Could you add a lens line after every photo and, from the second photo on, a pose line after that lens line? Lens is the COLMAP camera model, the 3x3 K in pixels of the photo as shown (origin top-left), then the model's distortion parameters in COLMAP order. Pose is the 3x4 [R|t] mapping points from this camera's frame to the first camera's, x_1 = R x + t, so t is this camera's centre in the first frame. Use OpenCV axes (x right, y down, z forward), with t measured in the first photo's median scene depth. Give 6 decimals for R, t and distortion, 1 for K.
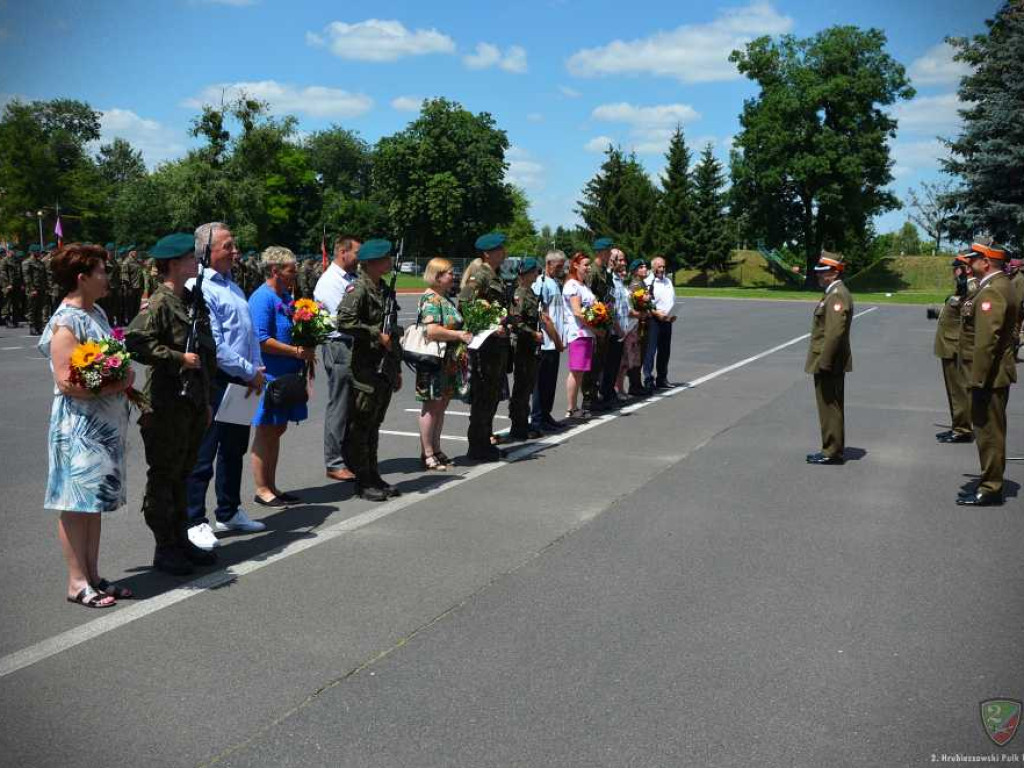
lens RADIAL K [[1091.2, 0, 536.8], [0, 1091.2, 390.9], [0, 0, 1]] dist [-0.017146, 0.000000]
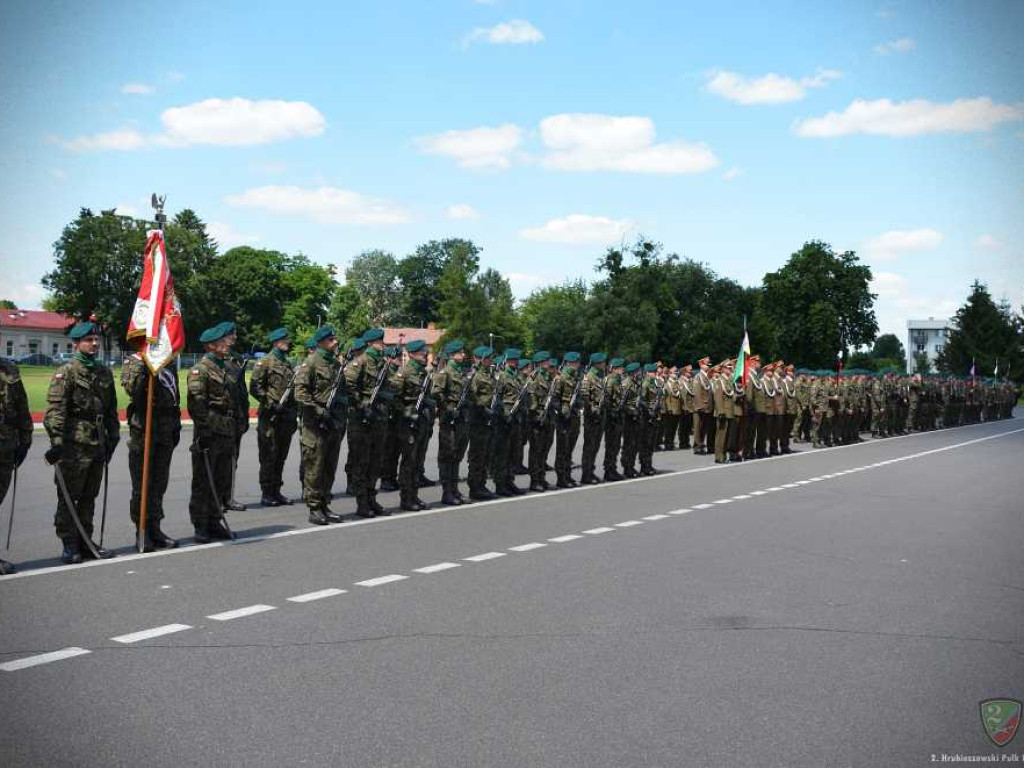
lens RADIAL K [[1091.2, 0, 515.1], [0, 1091.2, 388.9], [0, 0, 1]] dist [-0.017146, 0.000000]
pose [[0.985137, 0.009560, -0.171502, -0.210615], [-0.026091, 0.995193, -0.094395, 0.015799], [0.169776, 0.097467, 0.980651, -0.217320]]
